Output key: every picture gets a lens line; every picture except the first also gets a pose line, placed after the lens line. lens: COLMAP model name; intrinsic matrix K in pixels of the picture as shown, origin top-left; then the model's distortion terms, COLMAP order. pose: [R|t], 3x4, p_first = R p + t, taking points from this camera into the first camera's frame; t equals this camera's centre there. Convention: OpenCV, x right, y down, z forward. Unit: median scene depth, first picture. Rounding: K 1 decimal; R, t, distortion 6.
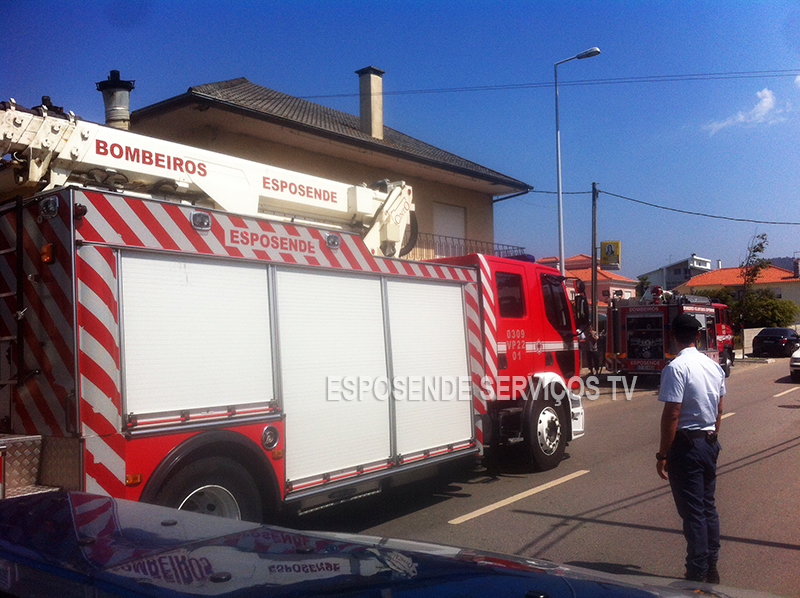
lens RADIAL K [[755.7, 0, 400.9], [0, 755.7, 291.3], [0, 0, 1]] dist [0.114514, -0.322930]
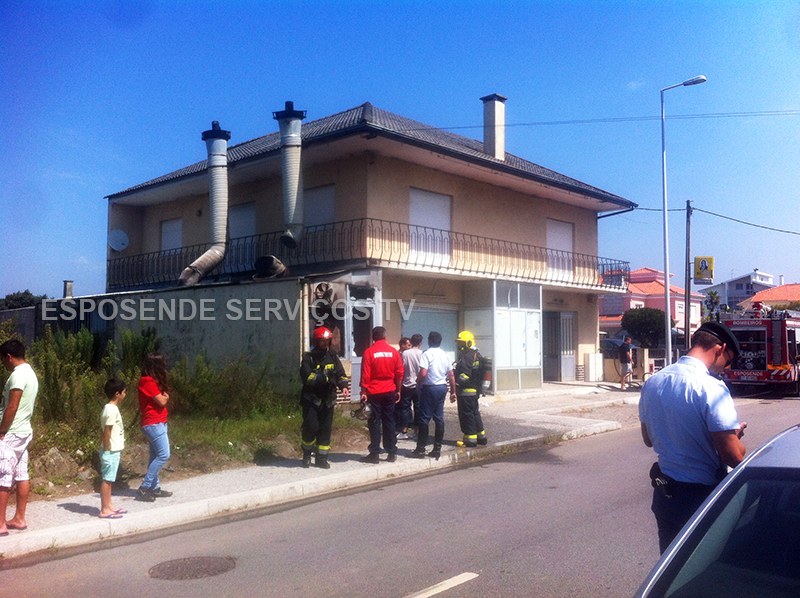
lens RADIAL K [[755.7, 0, 400.9], [0, 755.7, 291.3], [0, 0, 1]] dist [0.114514, -0.322930]
pose [[0.998012, 0.018953, -0.060109, -0.090897], [-0.019679, 0.999740, -0.011499, 0.001569], [0.059876, 0.012659, 0.998126, -0.077890]]
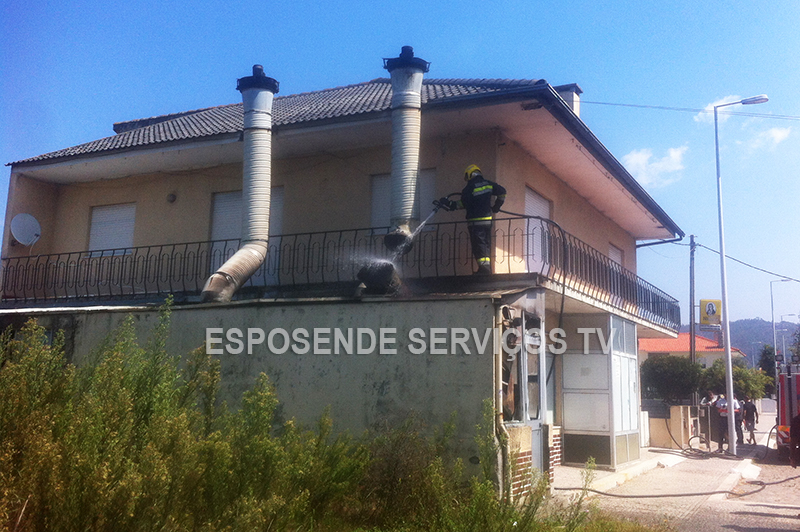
lens RADIAL K [[828.0, 0, 433.0], [0, 828.0, 227.9], [0, 0, 1]] dist [0.137958, -0.420686]
pose [[0.969284, 0.087300, 0.229927, -0.354882], [-0.055139, 0.988219, -0.142768, 0.014030], [-0.239682, 0.125704, 0.962679, 0.118663]]
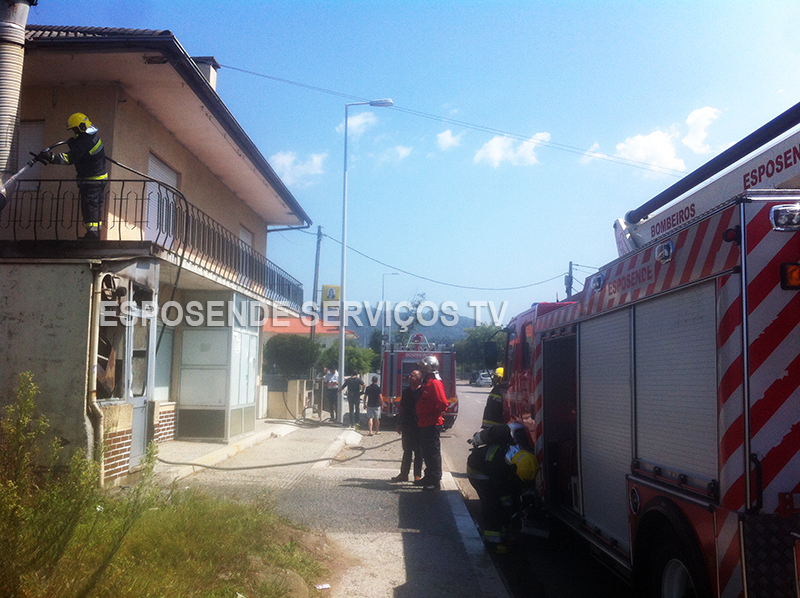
lens RADIAL K [[755.7, 0, 400.9], [0, 755.7, 291.3], [0, 0, 1]] dist [0.114514, -0.322930]
pose [[0.793371, 0.101383, 0.600236, -0.316380], [-0.068739, 0.994648, -0.077145, 0.016971], [-0.604845, 0.019945, 0.796094, 0.169114]]
